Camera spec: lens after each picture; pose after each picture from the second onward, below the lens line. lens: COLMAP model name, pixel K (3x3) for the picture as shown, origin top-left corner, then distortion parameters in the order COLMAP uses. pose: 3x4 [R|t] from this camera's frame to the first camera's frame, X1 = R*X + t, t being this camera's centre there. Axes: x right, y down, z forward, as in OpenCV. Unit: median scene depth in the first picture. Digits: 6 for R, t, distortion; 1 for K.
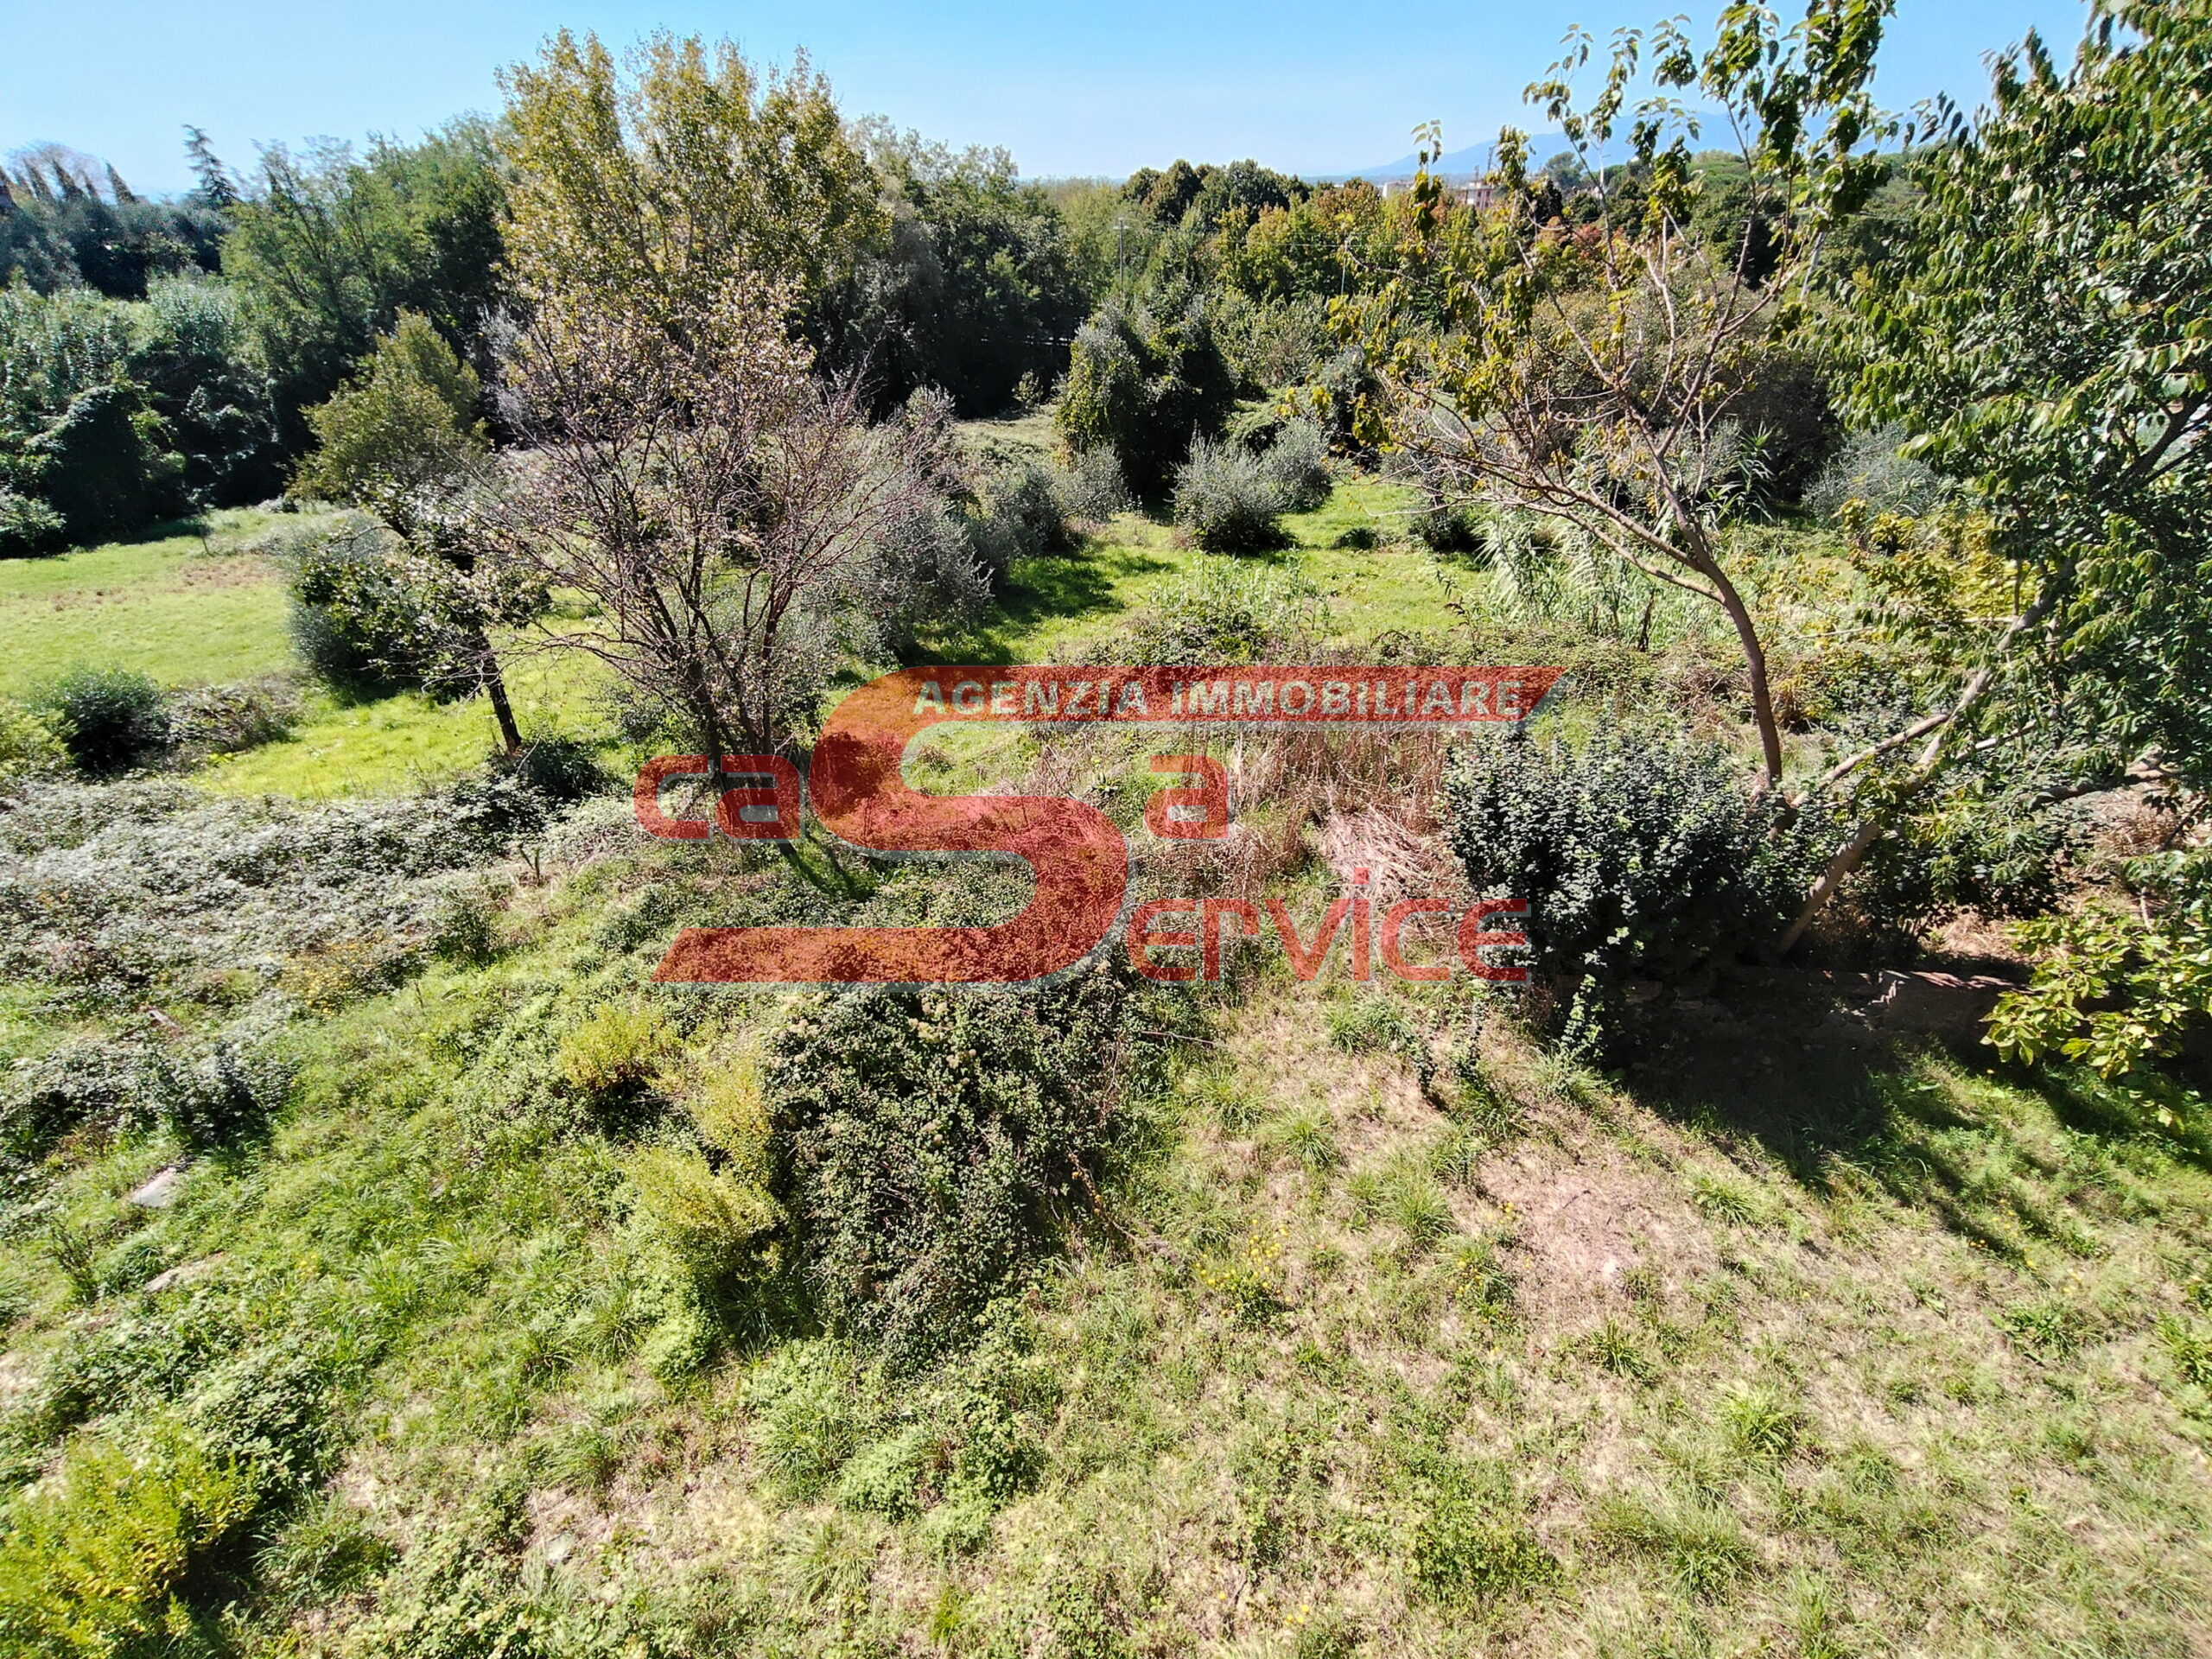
lens RADIAL K [[1043.5, 0, 1122.7], [0, 1043.5, 846.8], [0, 0, 1]] dist [-0.007515, 0.002227]
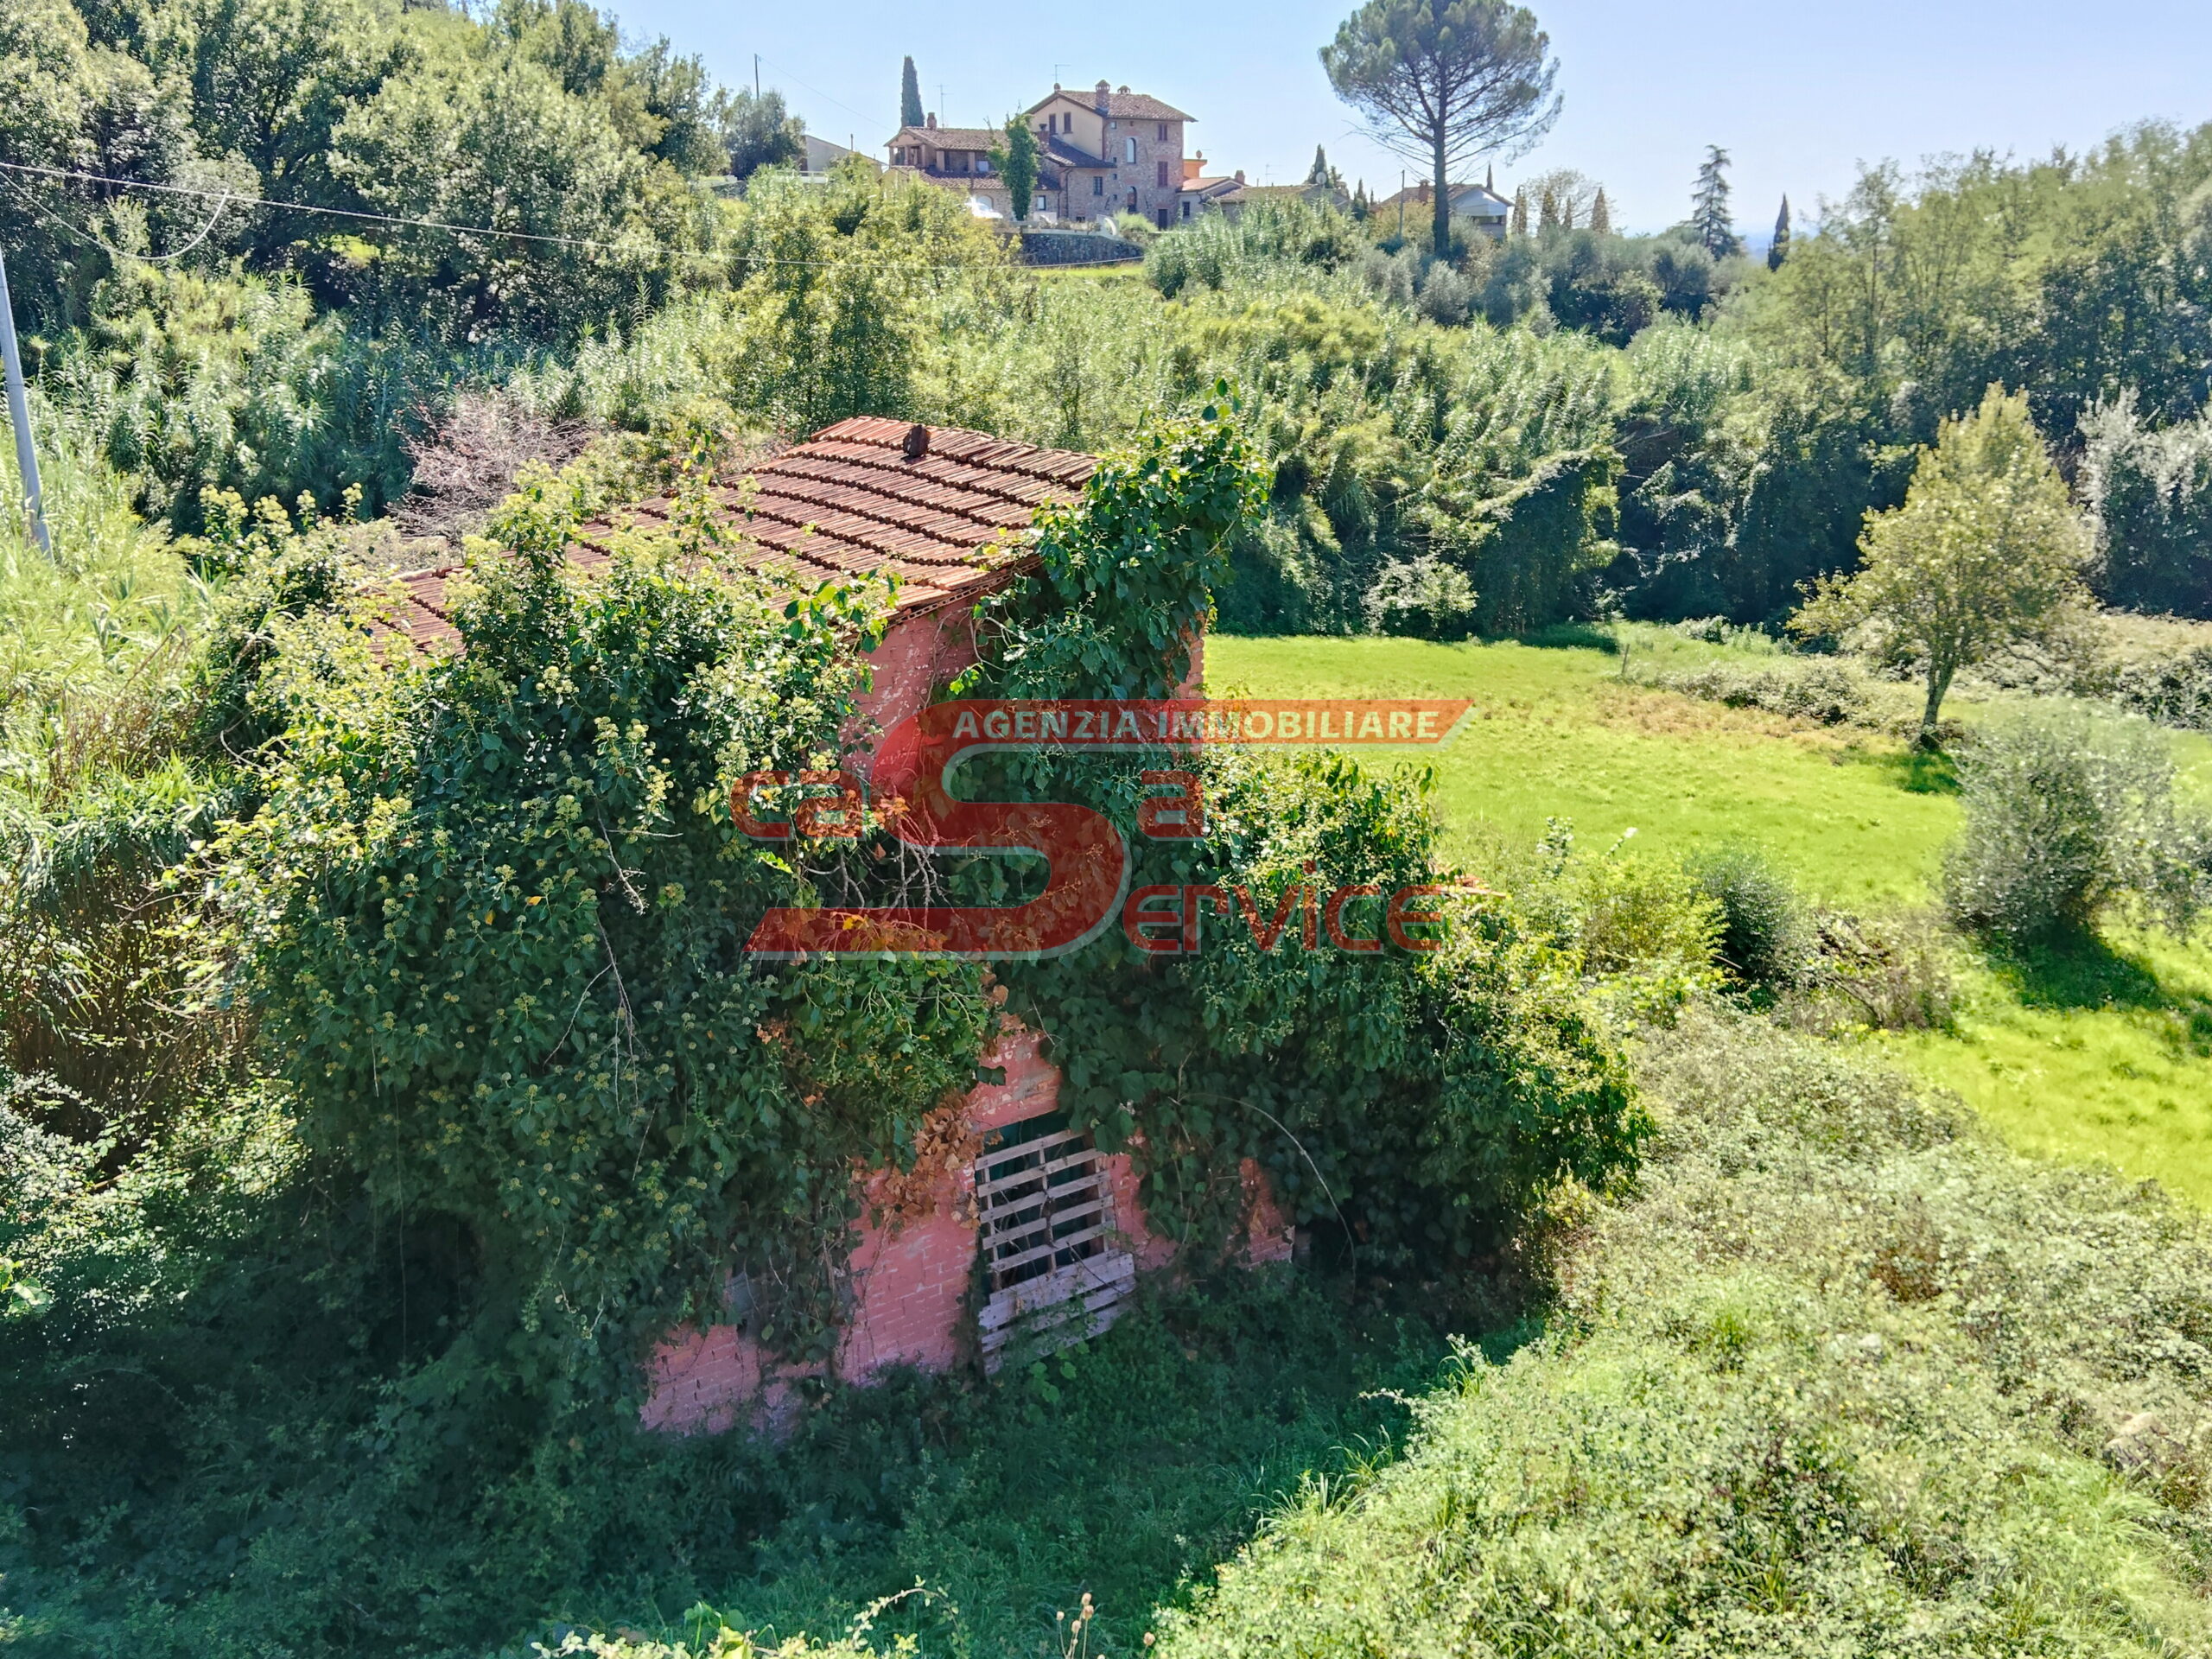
lens RADIAL K [[1810.5, 0, 1119.9], [0, 1810.5, 822.3], [0, 0, 1]] dist [0.086358, -0.155230]
pose [[0.631117, 0.244445, -0.736164, -0.412376], [-0.418749, 0.906243, -0.058075, 0.052937], [0.652947, 0.344920, 0.674307, -0.063887]]
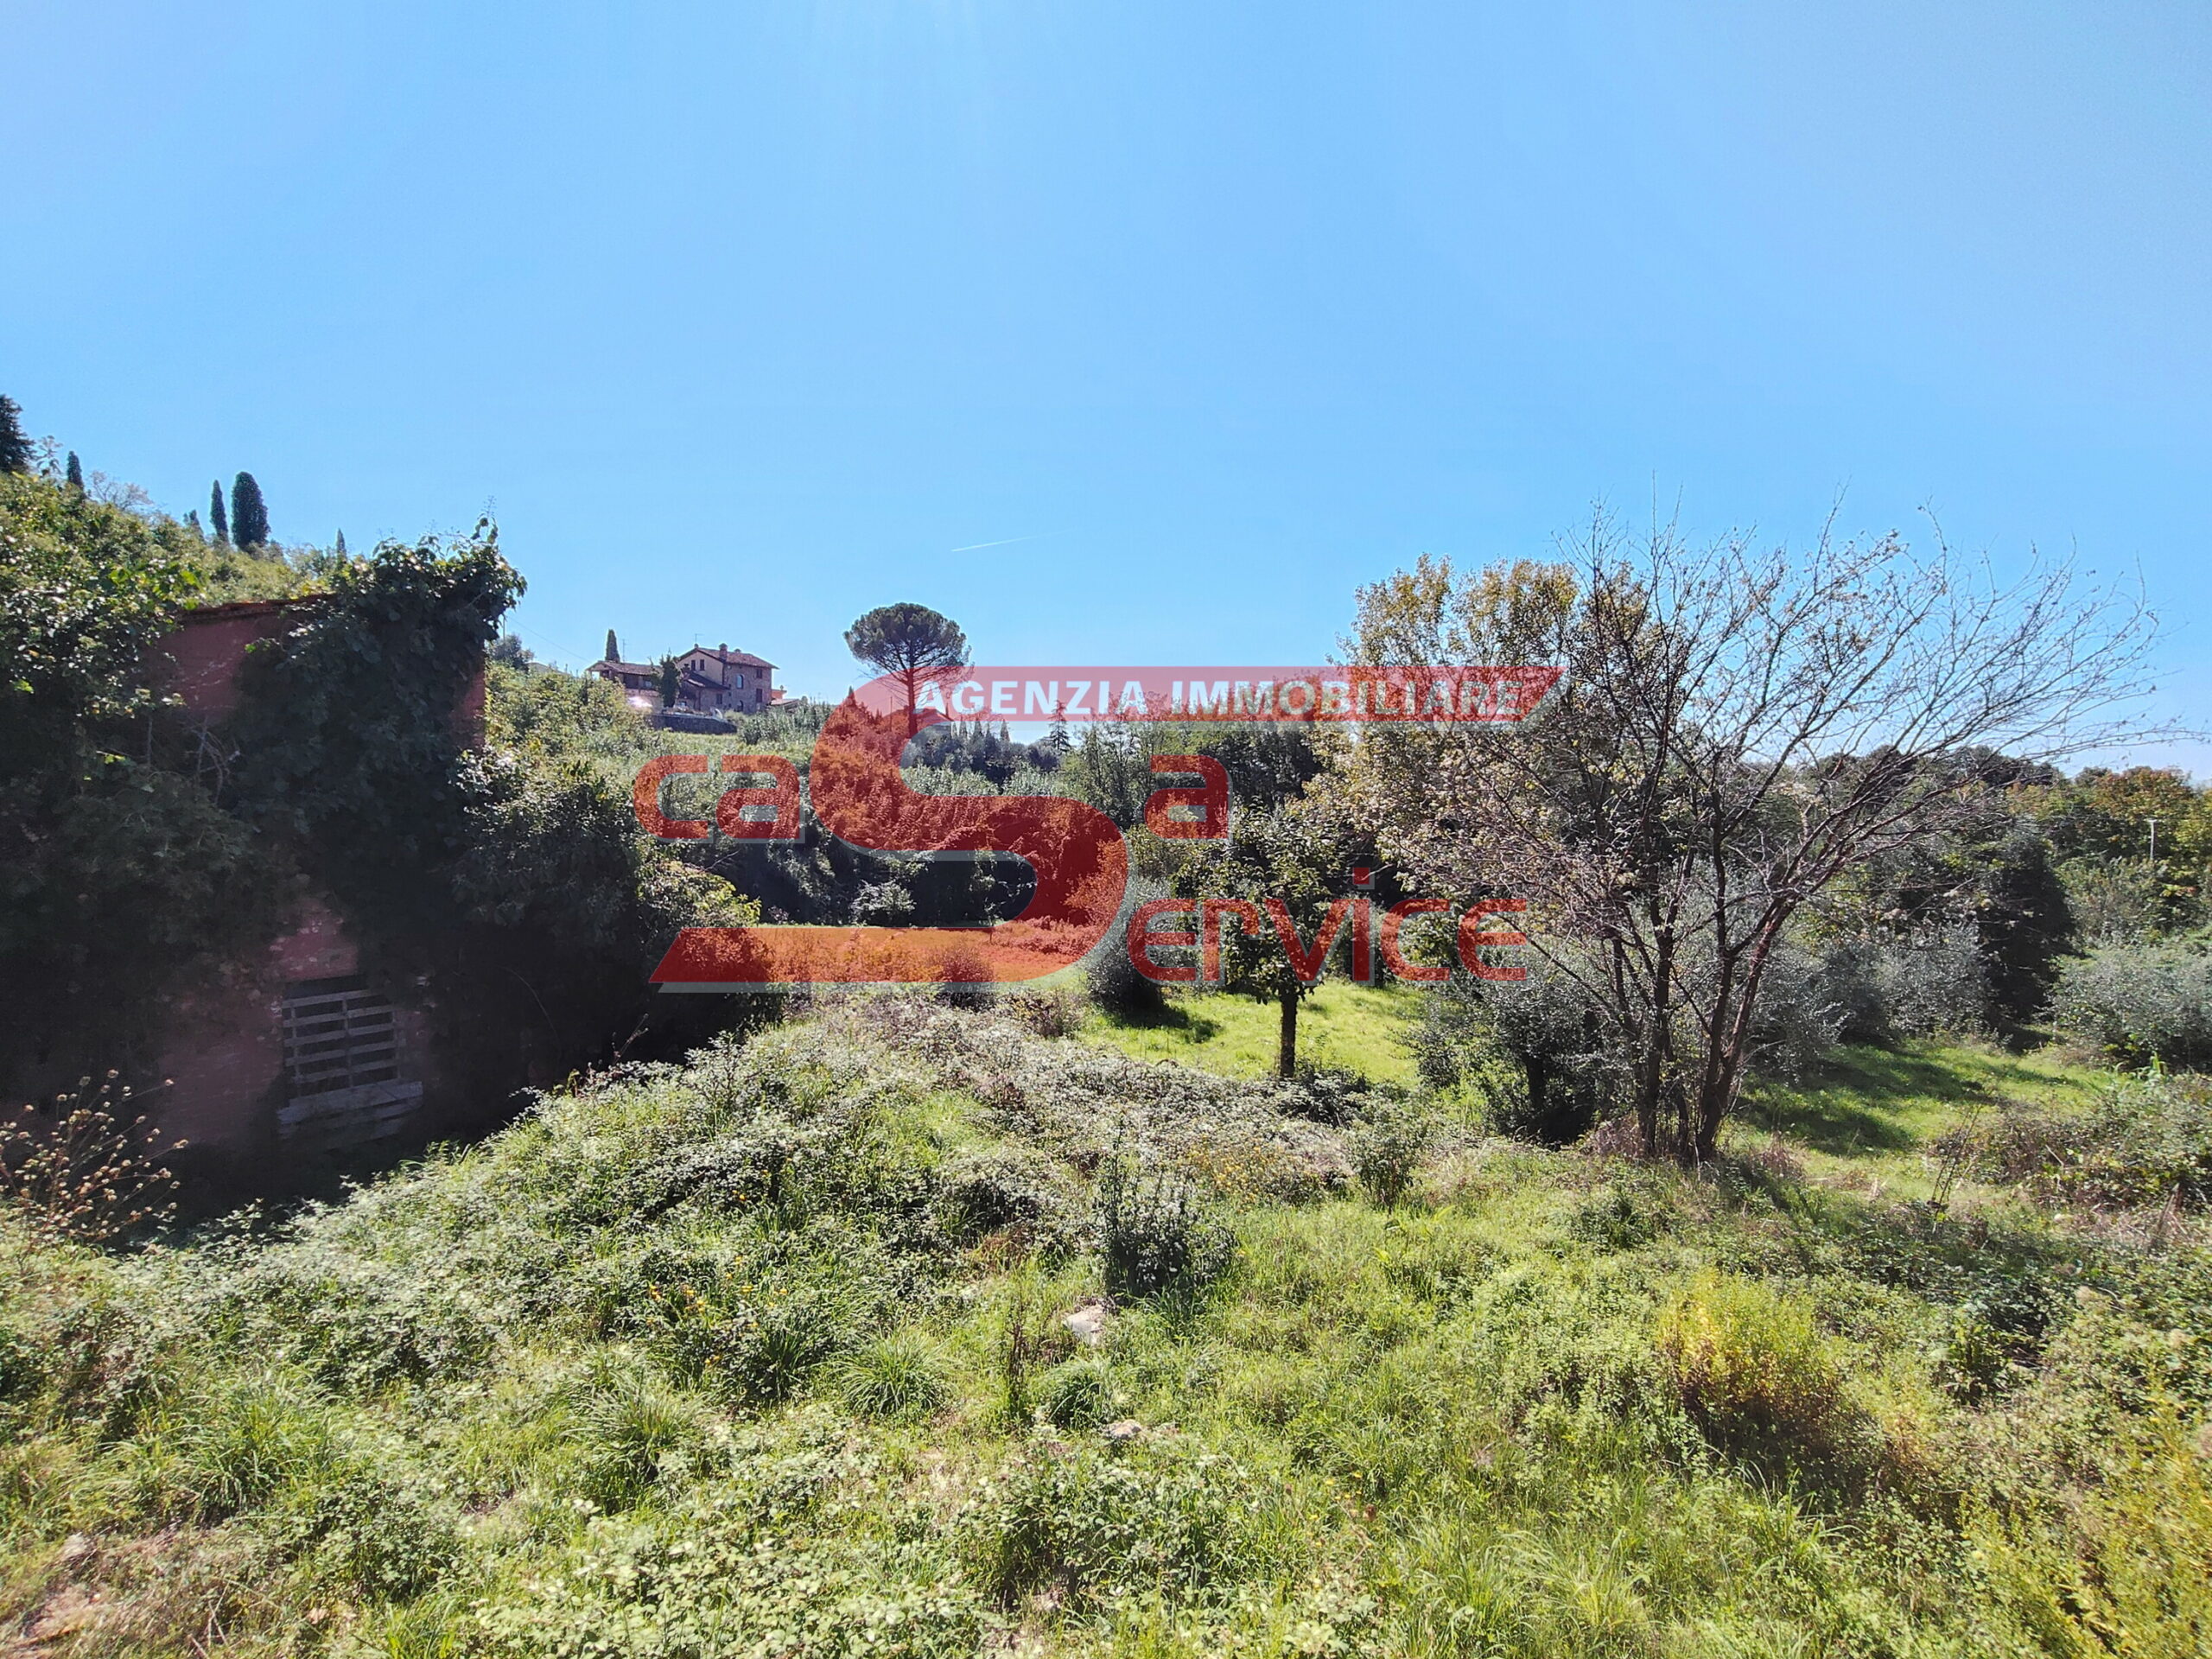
lens RADIAL K [[1043.5, 0, 1105.4], [0, 1043.5, 831.3], [0, 0, 1]] dist [-0.007515, 0.002227]
pose [[0.841895, 0.073059, -0.534673, -0.241053], [-0.324981, 0.859622, -0.394255, 0.143689], [0.430813, 0.505680, 0.747455, 0.111270]]
